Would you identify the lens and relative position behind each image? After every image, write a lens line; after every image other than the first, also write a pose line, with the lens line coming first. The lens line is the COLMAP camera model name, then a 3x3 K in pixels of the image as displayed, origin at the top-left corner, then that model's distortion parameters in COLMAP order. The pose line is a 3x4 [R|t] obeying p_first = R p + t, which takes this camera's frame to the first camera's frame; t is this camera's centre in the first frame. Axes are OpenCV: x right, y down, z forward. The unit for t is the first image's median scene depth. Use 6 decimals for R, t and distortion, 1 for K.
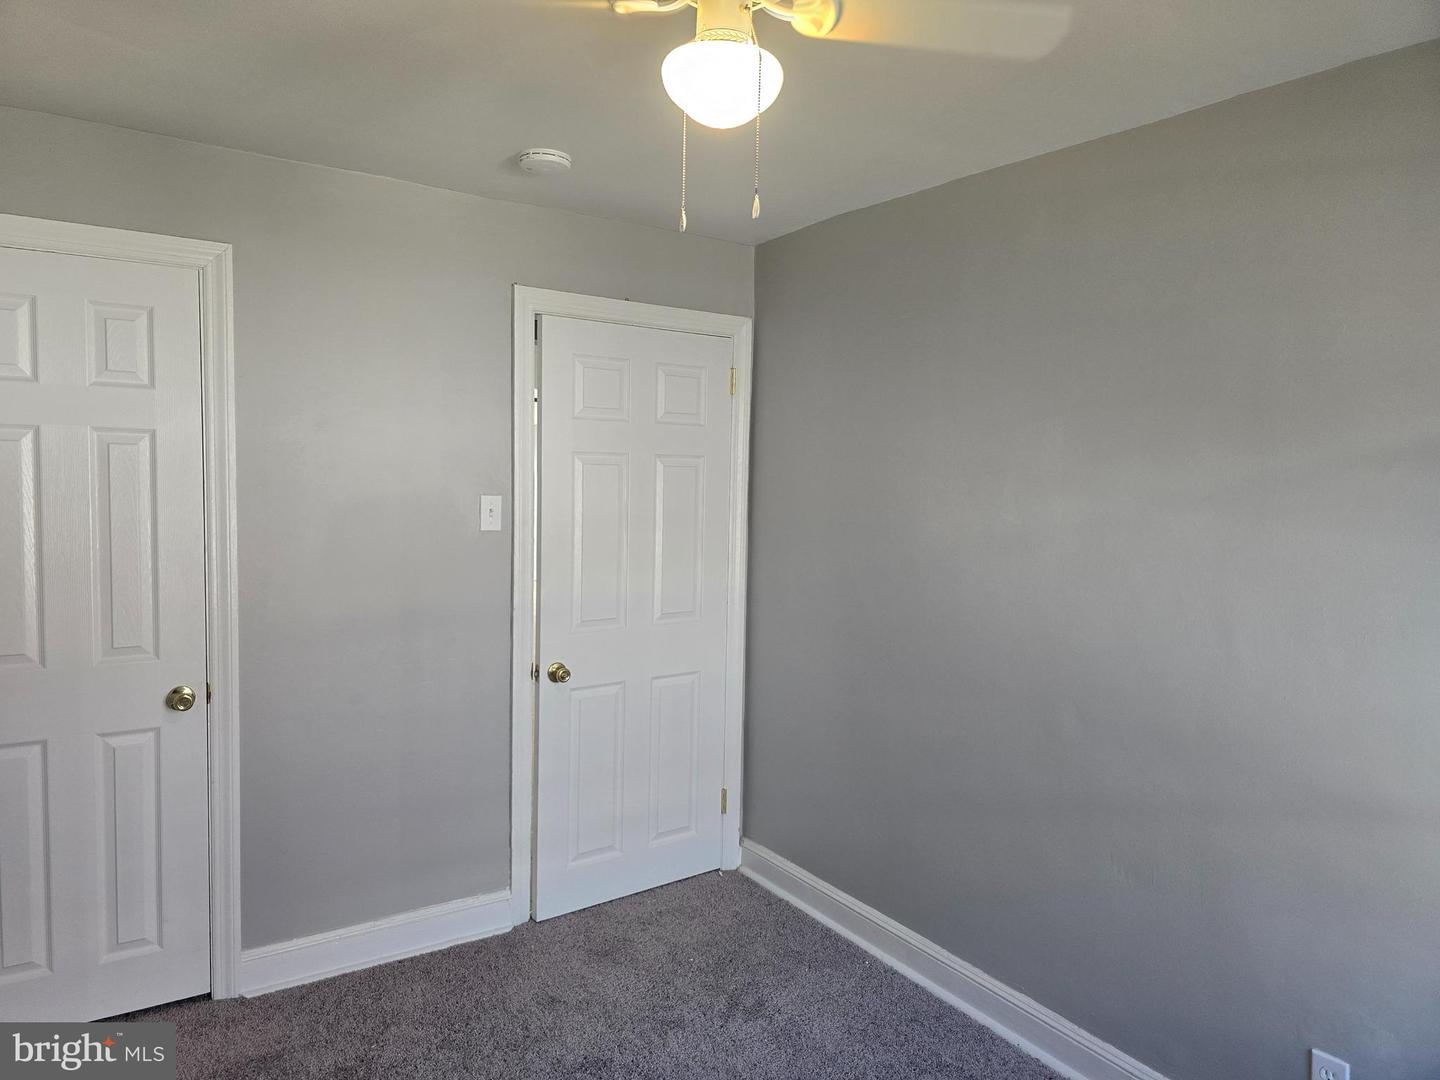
lens RADIAL K [[989.5, 0, 709.9], [0, 989.5, 534.8], [0, 0, 1]] dist [0.088326, -0.057115]
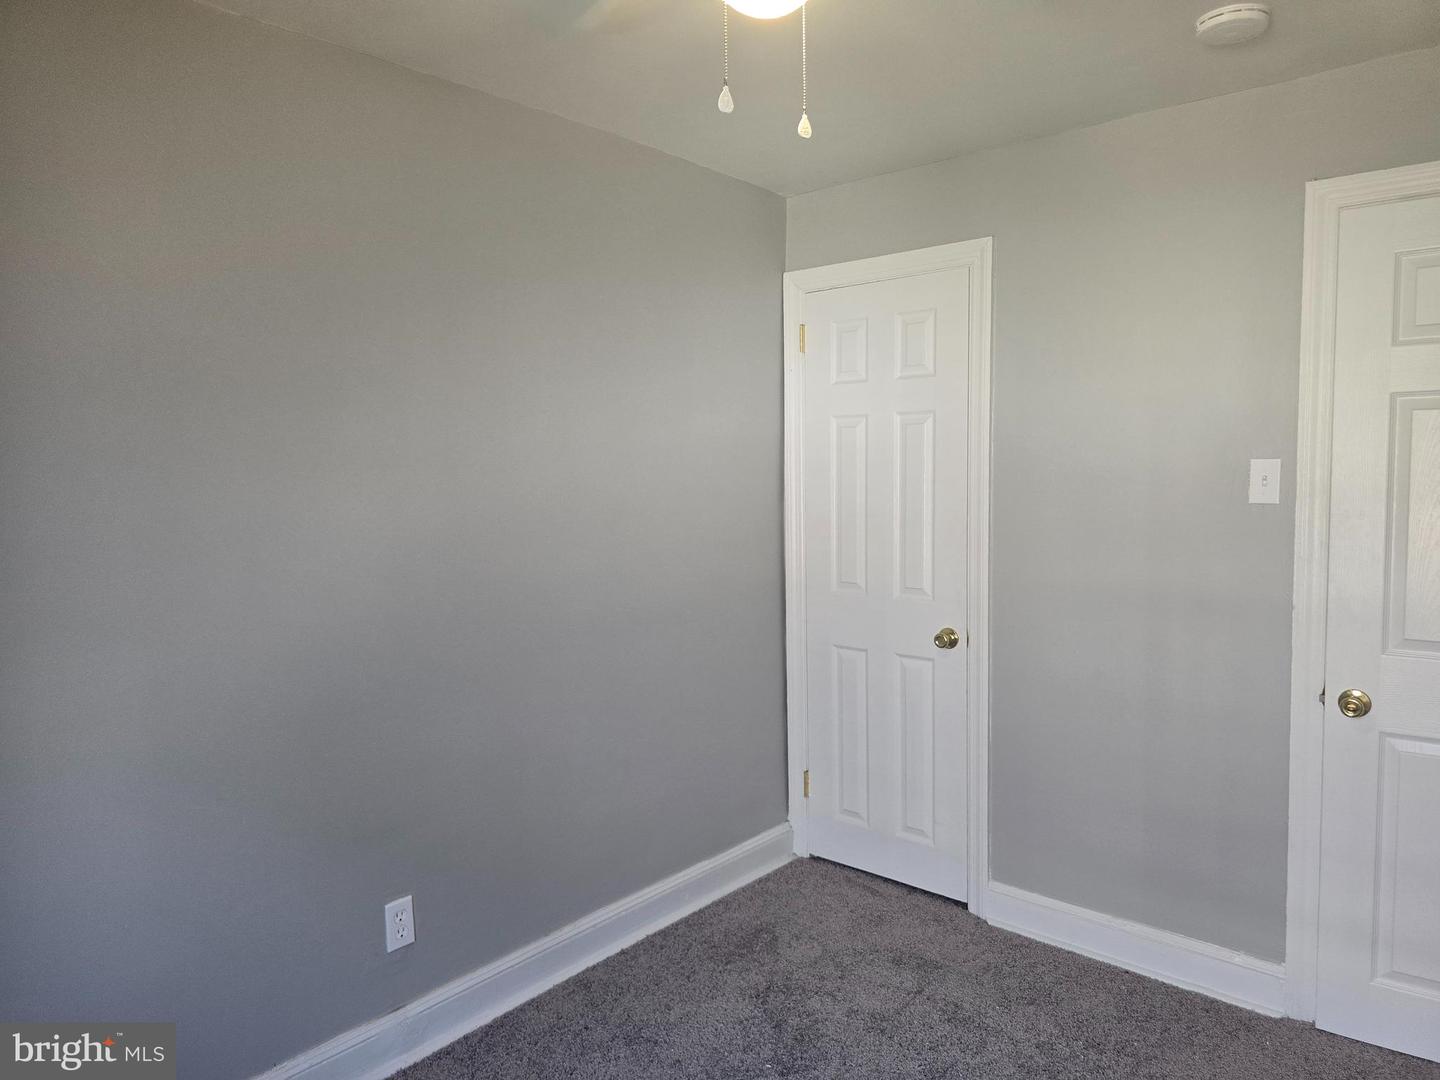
lens RADIAL K [[989.5, 0, 734.1], [0, 989.5, 523.4], [0, 0, 1]] dist [0.088326, -0.057115]
pose [[0.289006, 0.032993, -0.956759, 0.498302], [-0.044688, 0.998781, 0.020943, 0.015656], [0.956284, 0.036703, 0.290128, 0.417383]]
